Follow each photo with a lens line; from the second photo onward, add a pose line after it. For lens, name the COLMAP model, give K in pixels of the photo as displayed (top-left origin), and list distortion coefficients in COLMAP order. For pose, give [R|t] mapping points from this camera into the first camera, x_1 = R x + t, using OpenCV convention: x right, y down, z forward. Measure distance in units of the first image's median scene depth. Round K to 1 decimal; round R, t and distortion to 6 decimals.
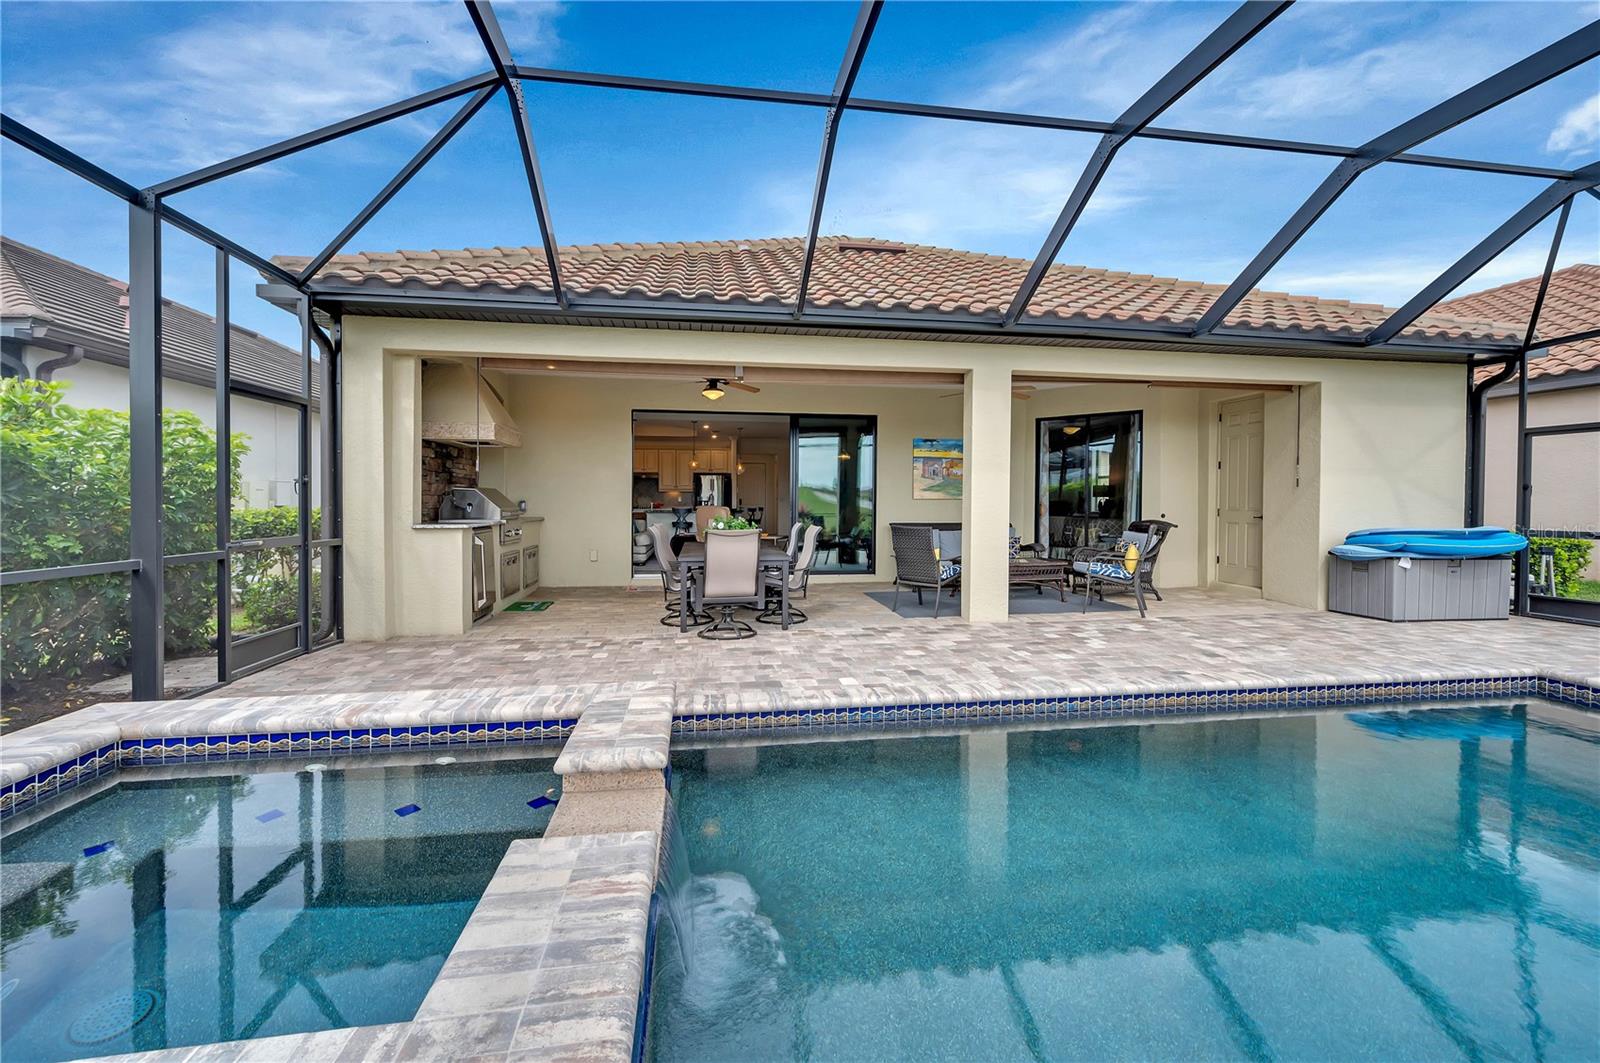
lens RADIAL K [[659.8, 0, 800.0], [0, 659.8, 556.0], [0, 0, 1]] dist [-0.001225, -0.000019]
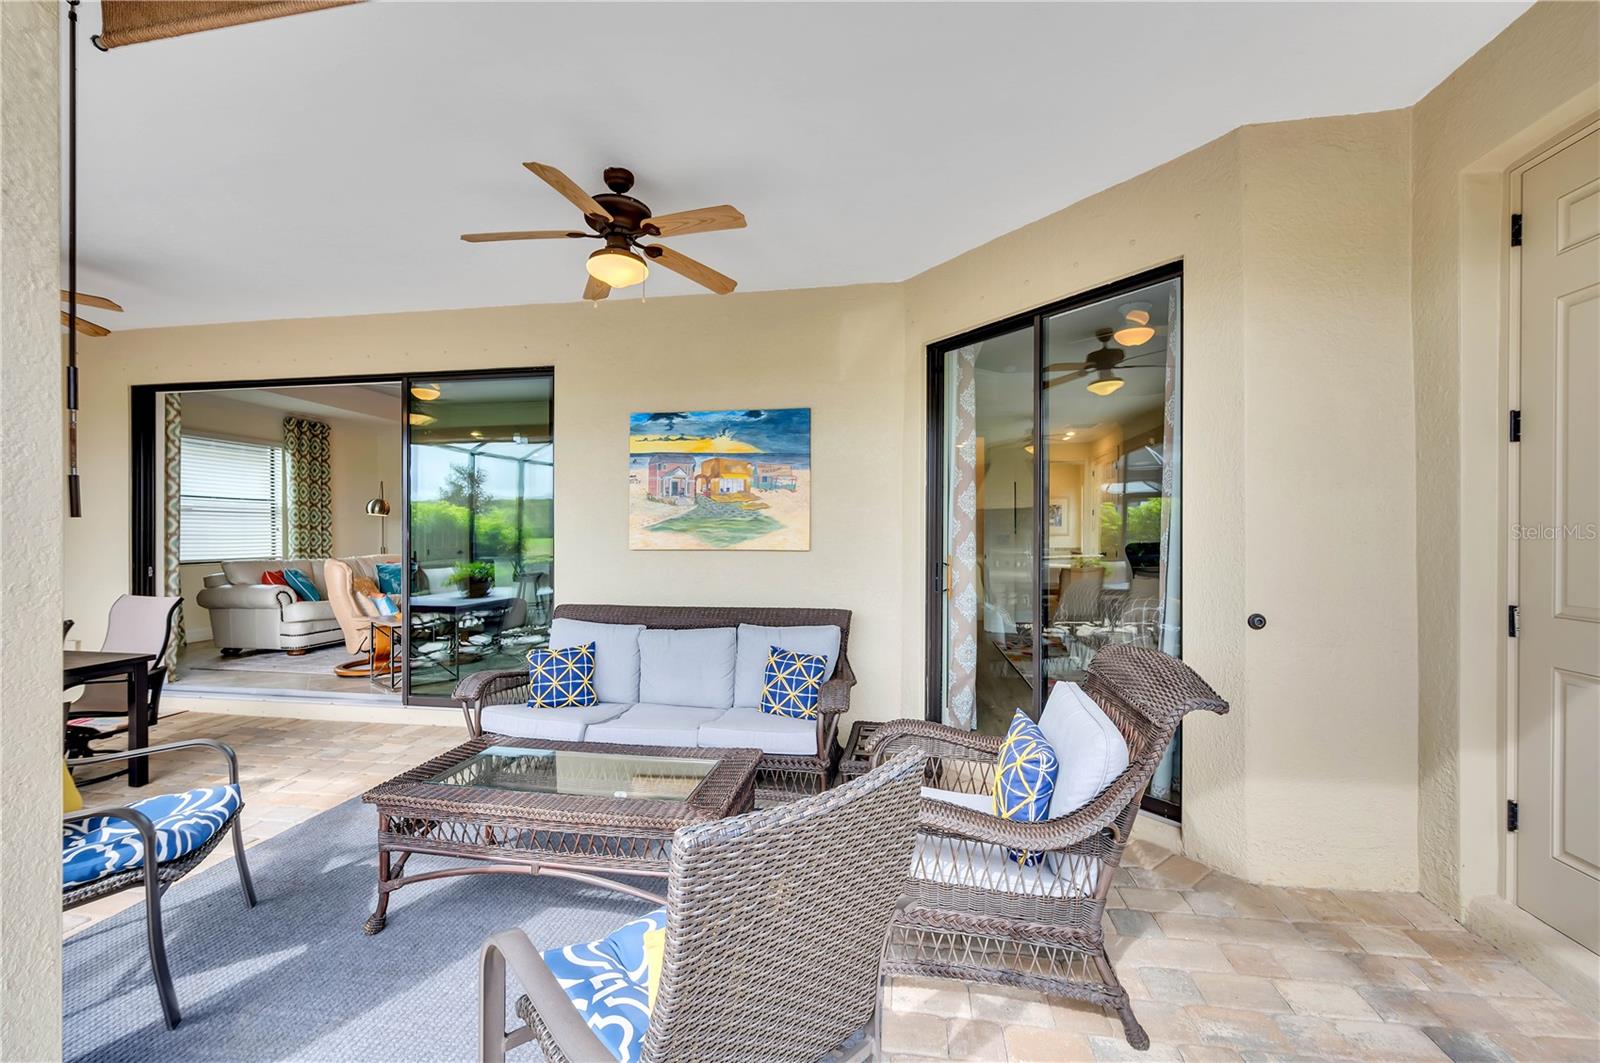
lens RADIAL K [[659.8, 0, 800.0], [0, 659.8, 556.0], [0, 0, 1]] dist [-0.001225, -0.000019]
pose [[0.940791, 0.006603, -0.338924, 0.428829], [-0.023200, 0.998720, -0.044941, -0.064941], [0.338194, 0.050143, 0.939740, 0.626083]]
